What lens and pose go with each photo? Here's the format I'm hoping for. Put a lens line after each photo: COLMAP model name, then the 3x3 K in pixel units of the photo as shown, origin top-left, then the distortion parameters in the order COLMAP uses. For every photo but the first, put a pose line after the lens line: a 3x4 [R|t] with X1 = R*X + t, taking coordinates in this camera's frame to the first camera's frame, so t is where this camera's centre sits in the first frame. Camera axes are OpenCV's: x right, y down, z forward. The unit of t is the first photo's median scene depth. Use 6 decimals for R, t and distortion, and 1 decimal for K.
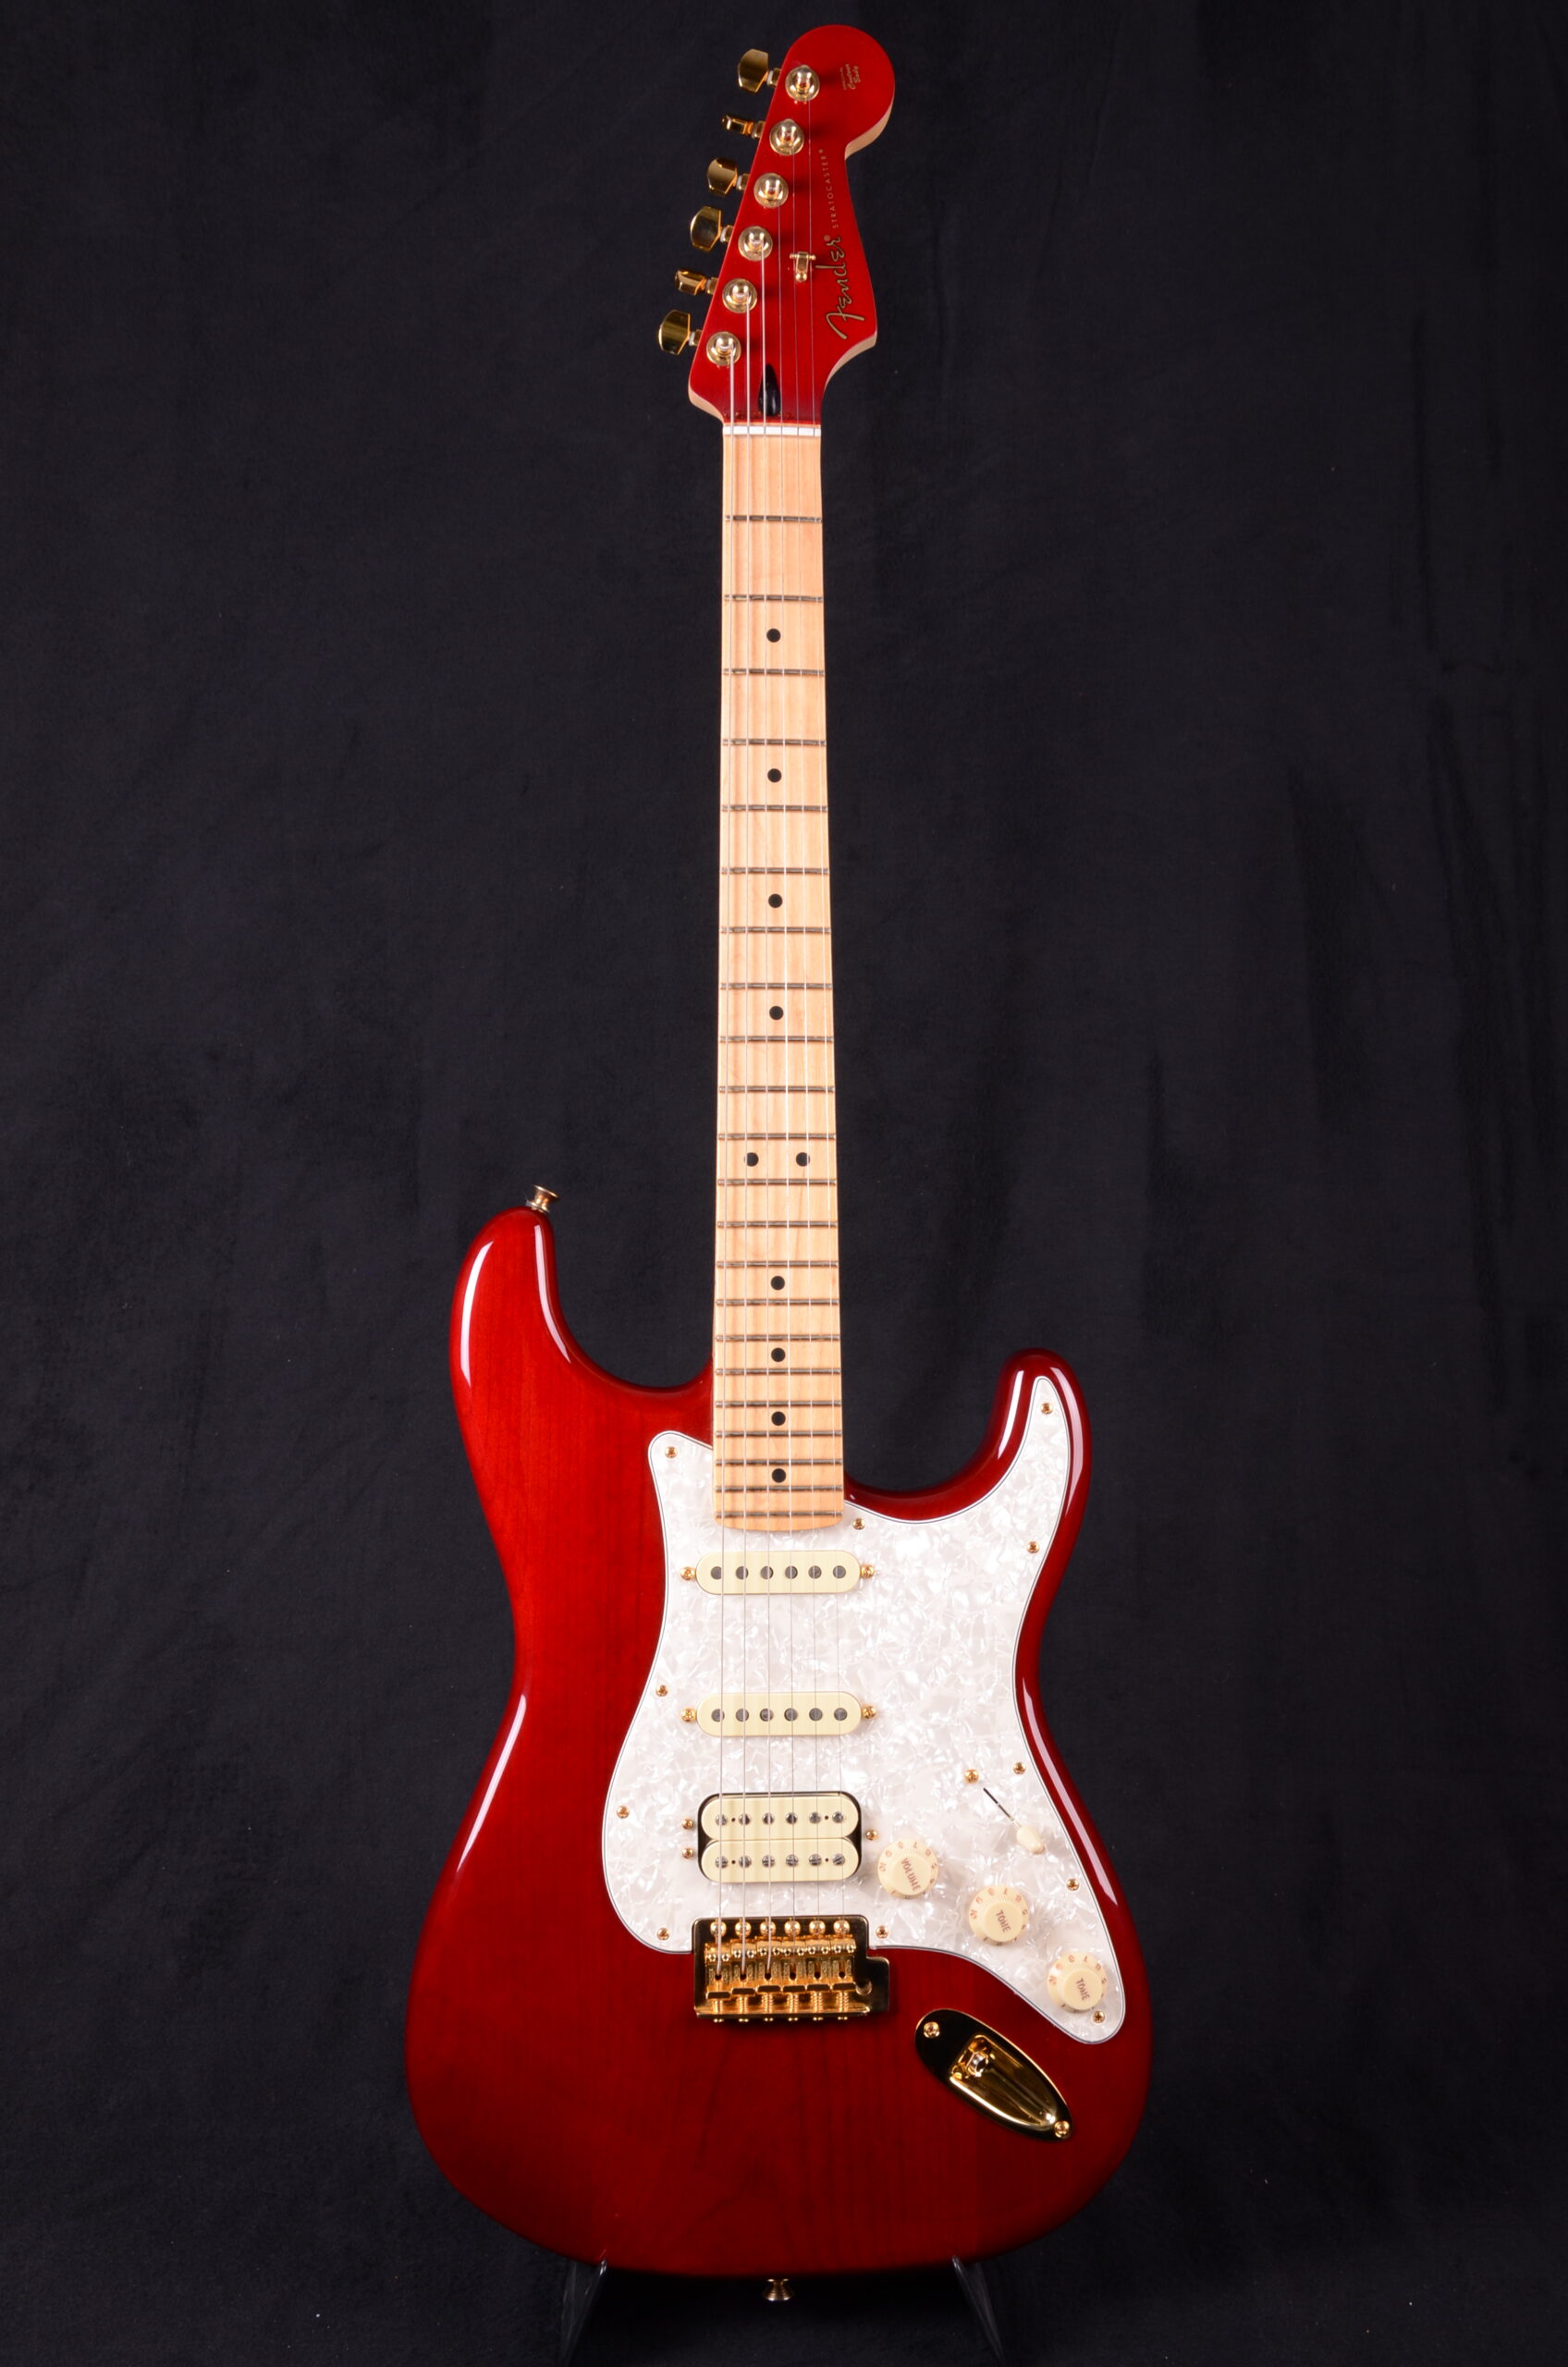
lens RADIAL K [[2755.4, 0, 796.5], [0, 2755.4, 1206.8], [0, 0, 1]] dist [0.032303, 0.000000]
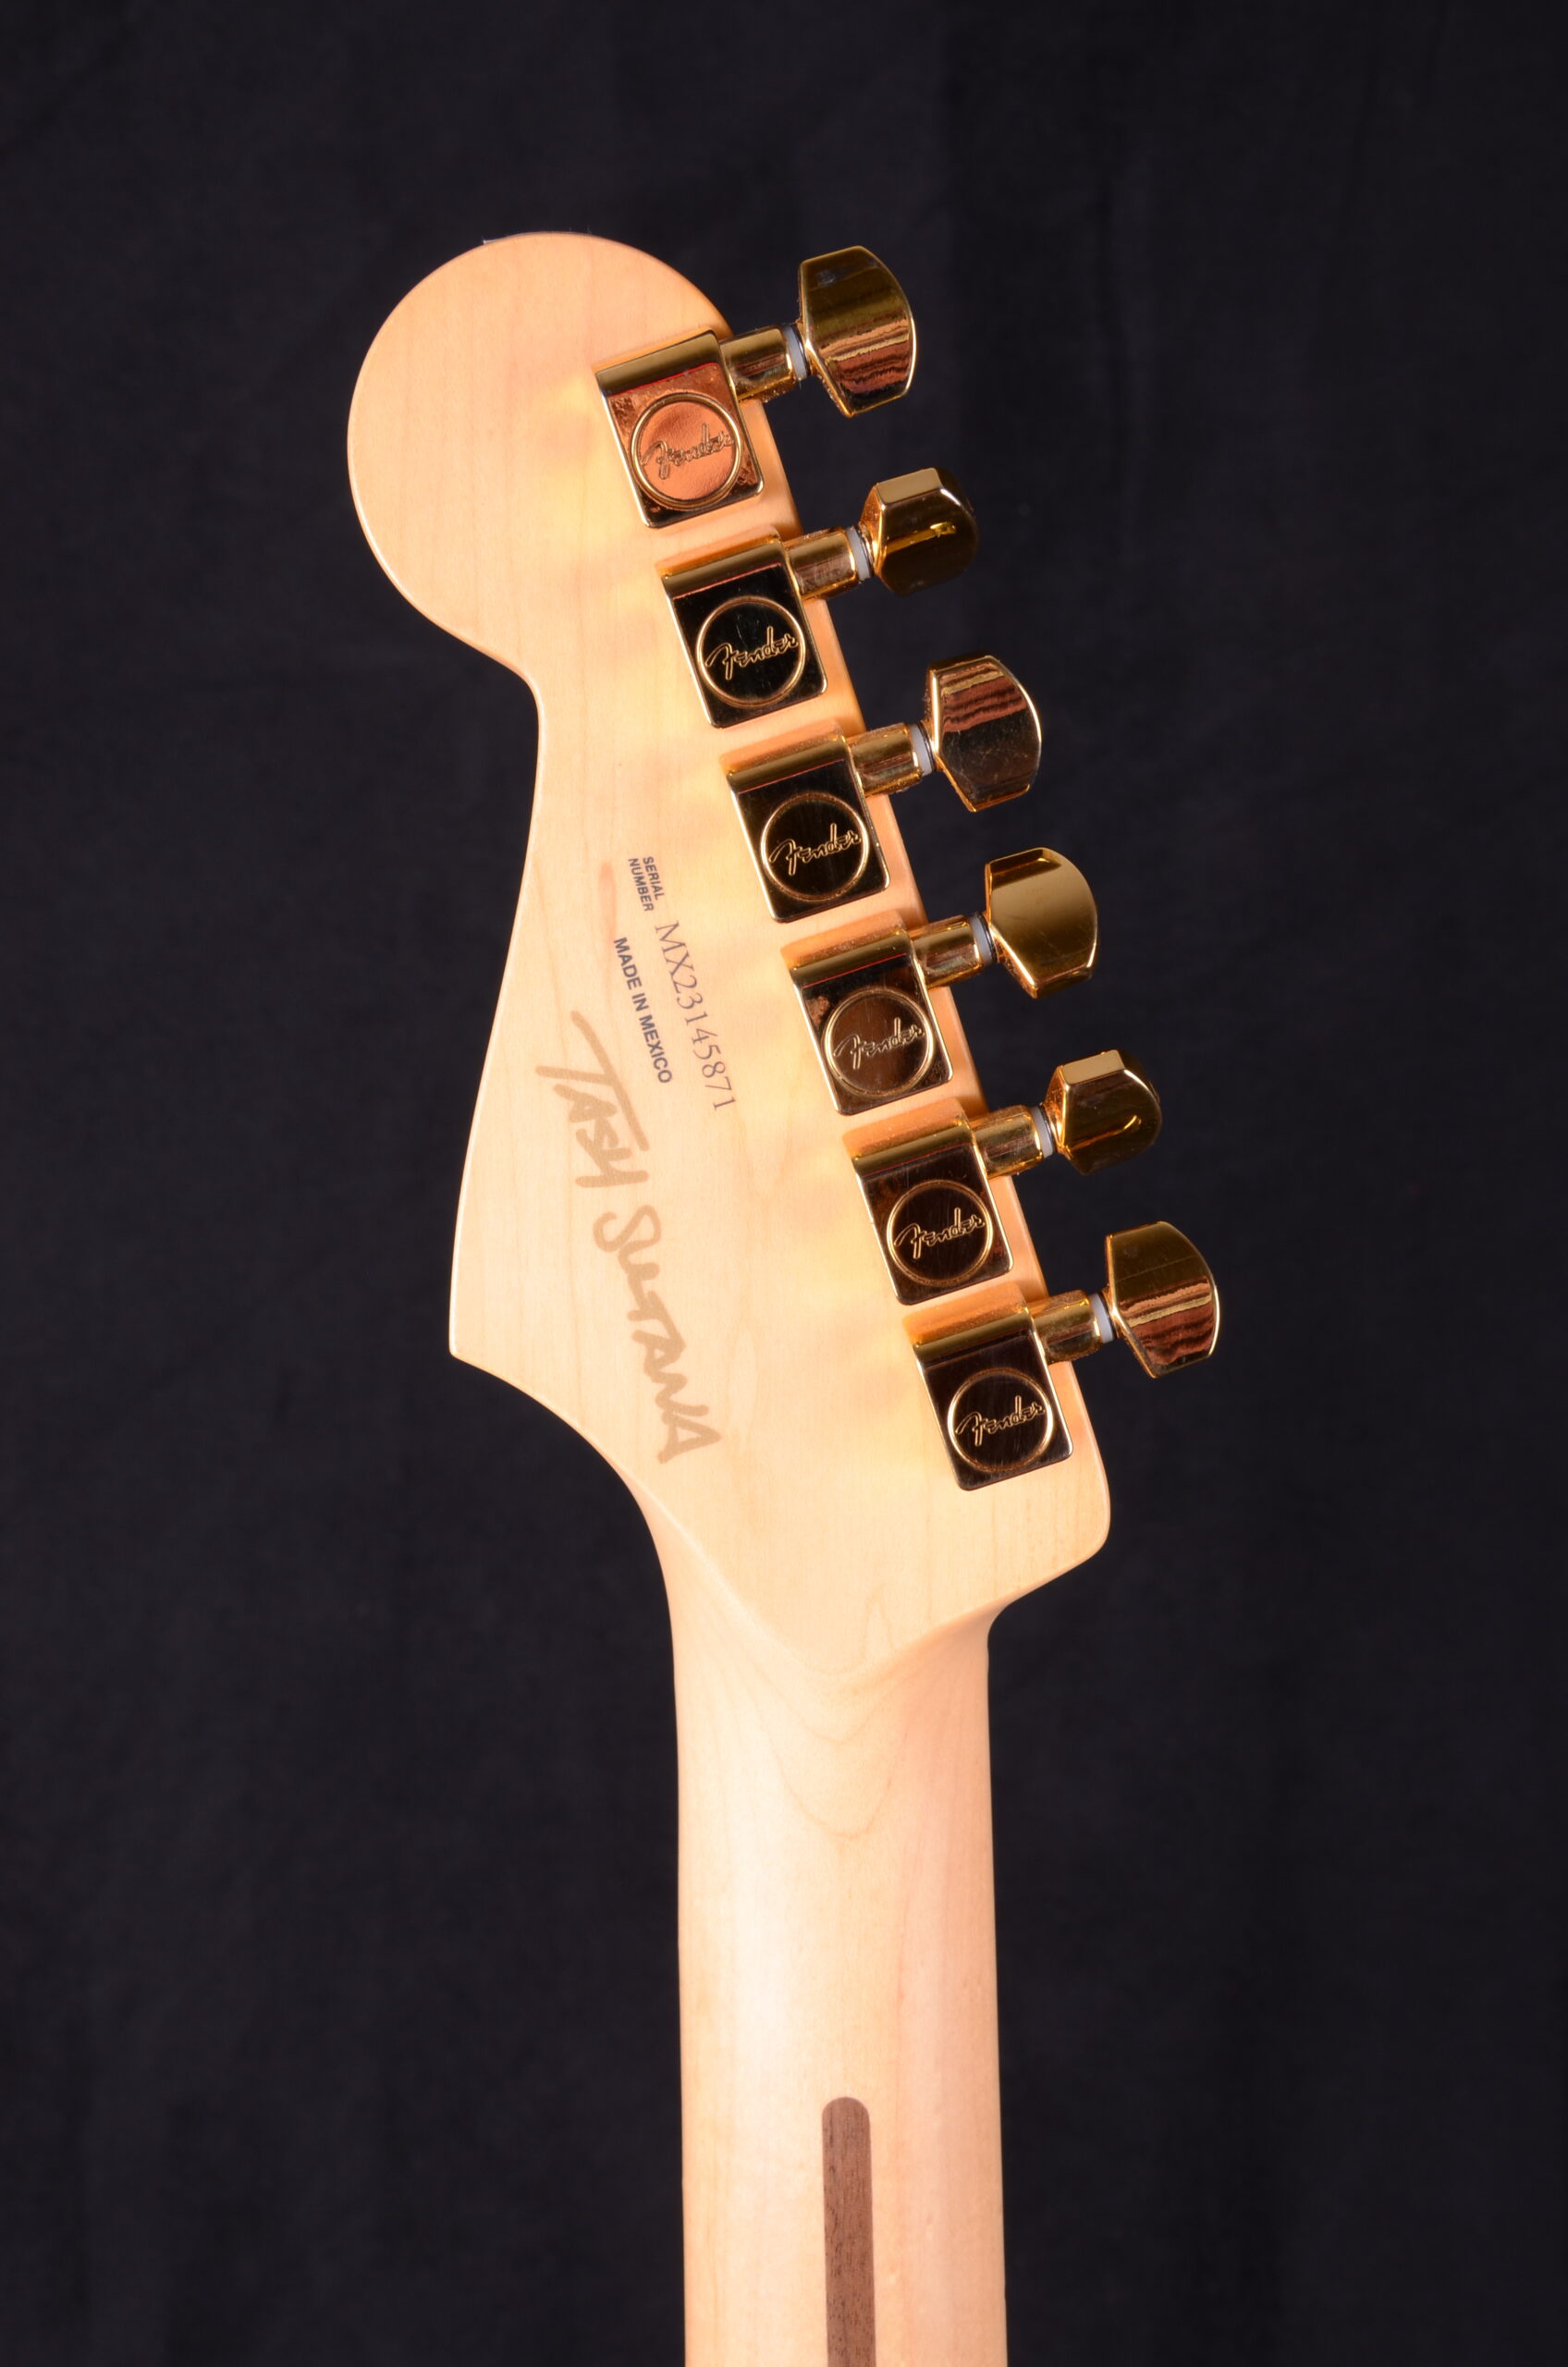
lens RADIAL K [[2972.3, 0, 811.3], [0, 2972.3, 1215.5], [0, 0, 1]] dist [0.065882, 0.000000]
pose [[0.999786, -0.020585, -0.002173, -0.003316], [0.020689, 0.990382, 0.136804, -0.376531], [-0.000664, -0.136820, 0.990596, 0.704194]]
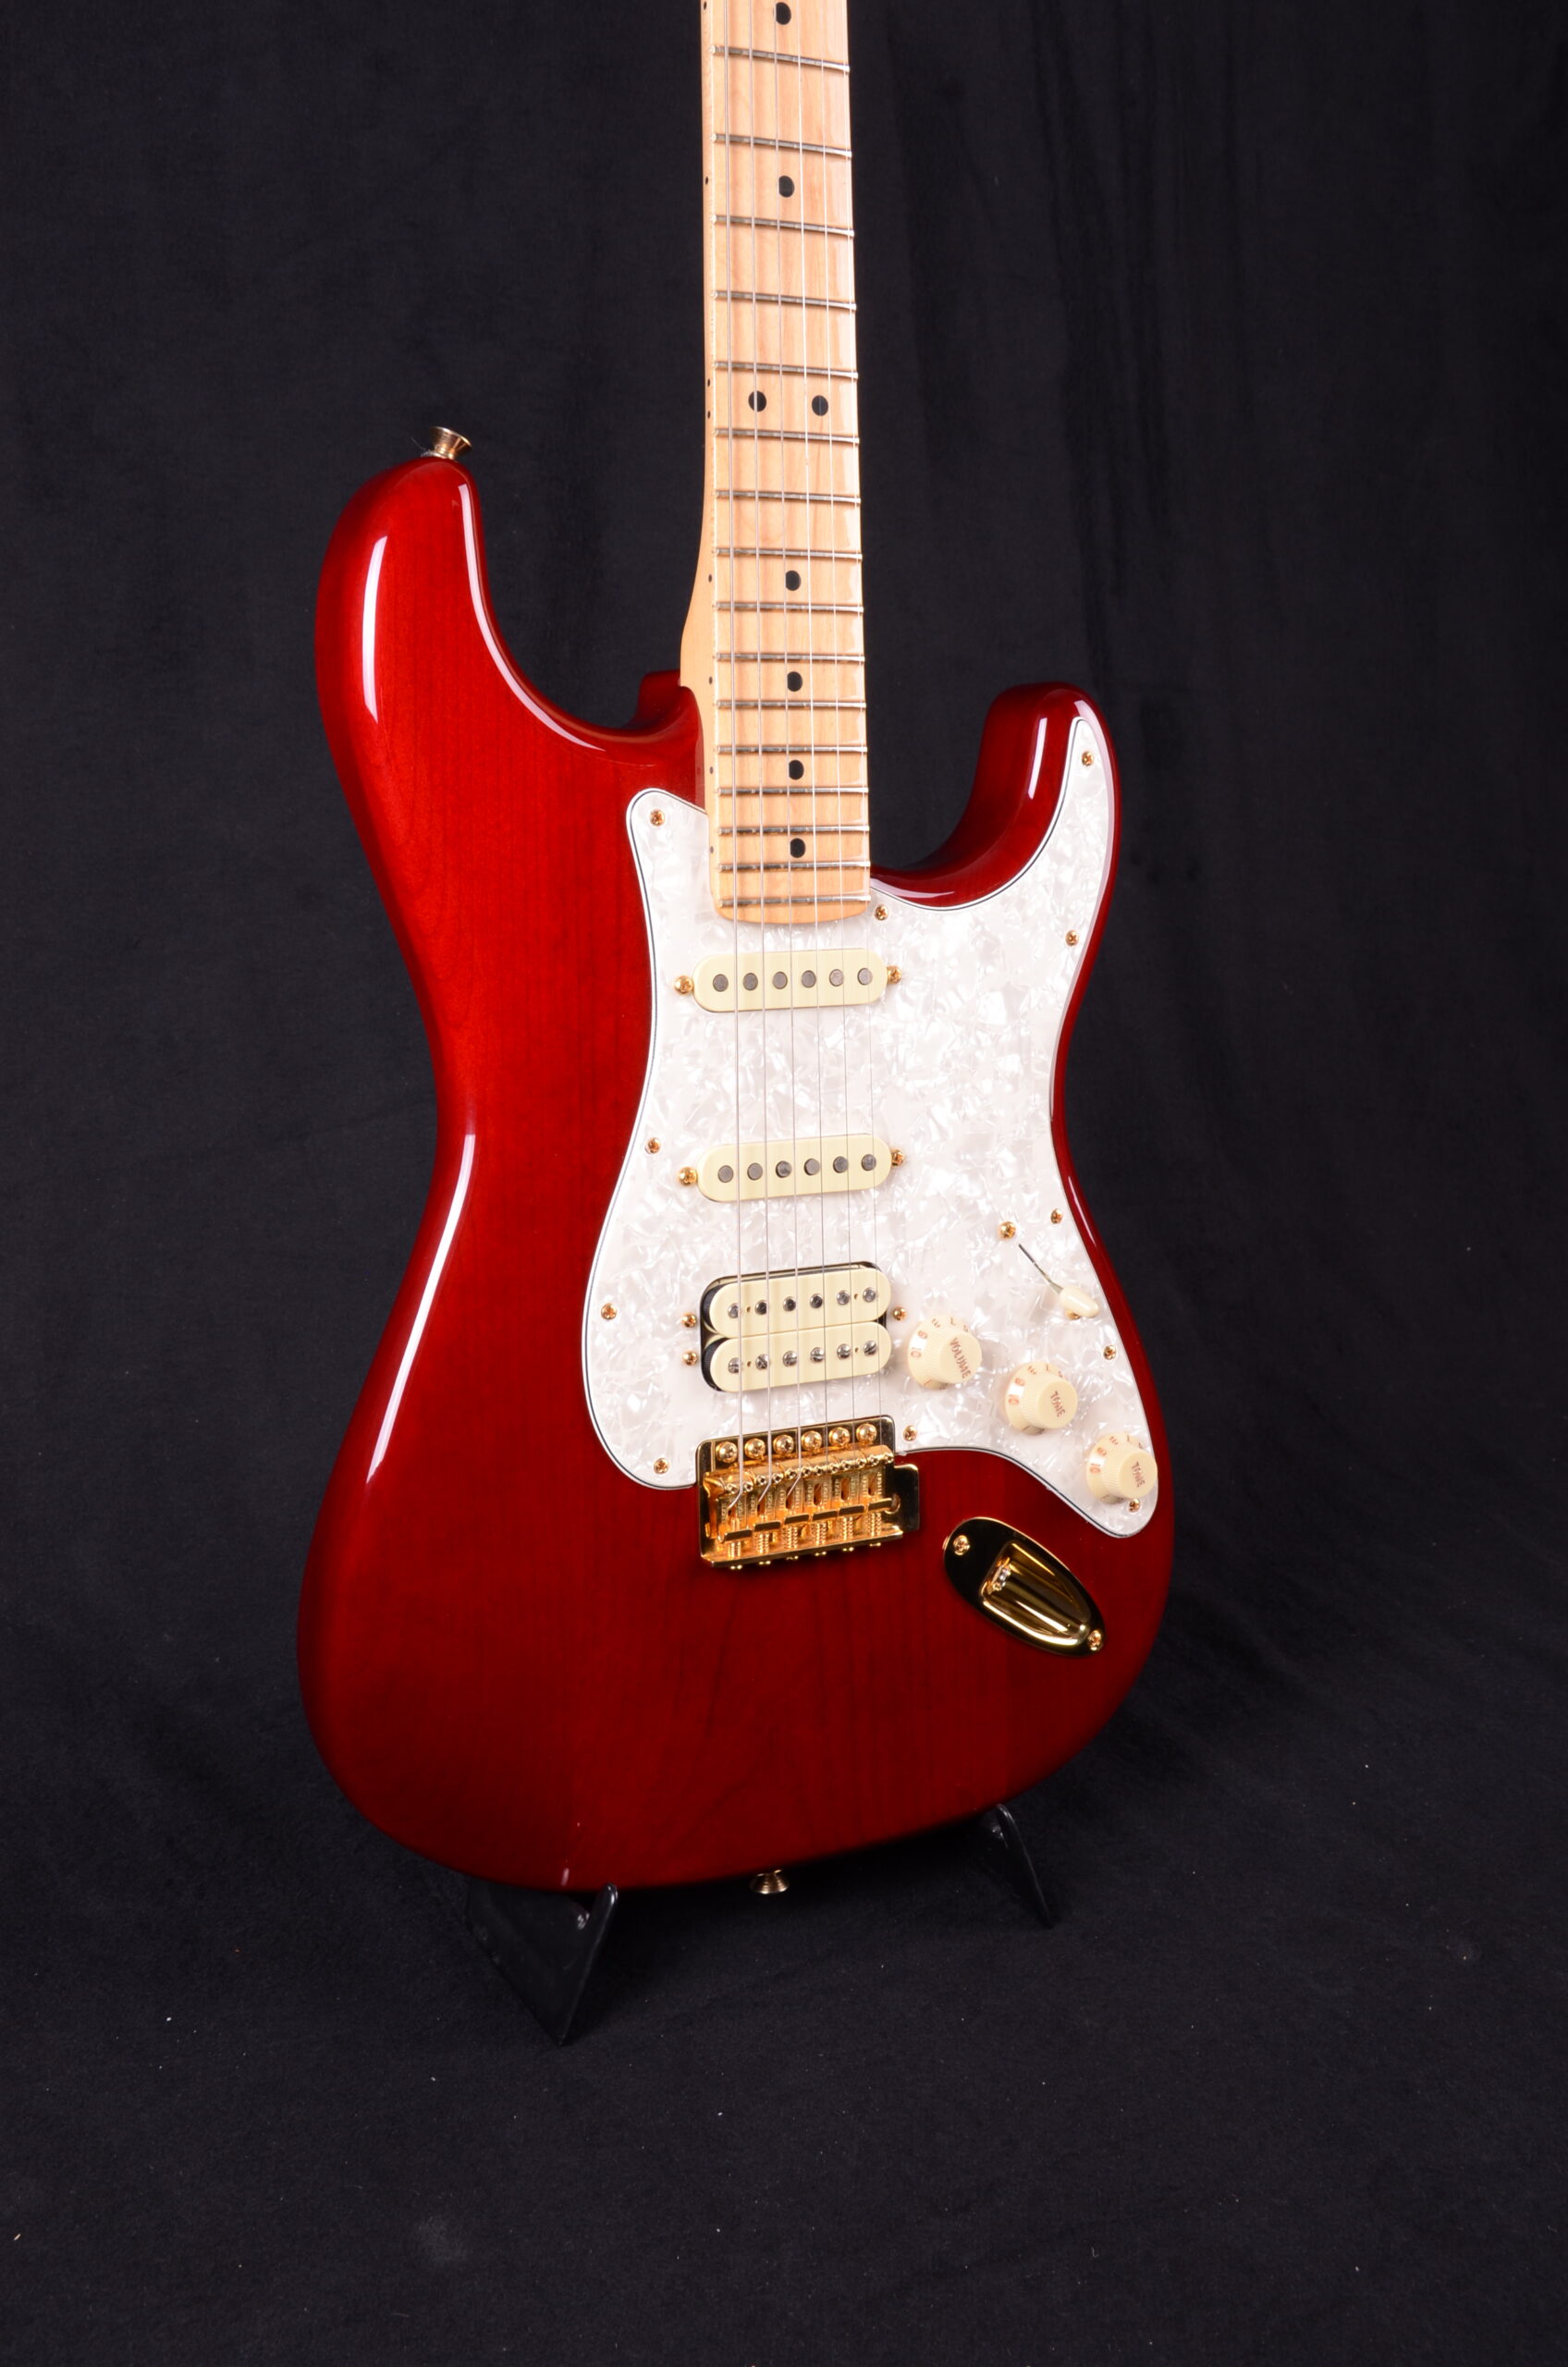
lens RADIAL K [[2755.4, 0, 822.4], [0, 2755.4, 1206.2], [0, 0, 1]] dist [0.032303, 0.000000]
pose [[0.898026, -0.067927, 0.434666, -0.324941], [-0.013113, 0.983436, 0.180779, 0.057892], [-0.439746, -0.168044, 0.882261, 0.329764]]
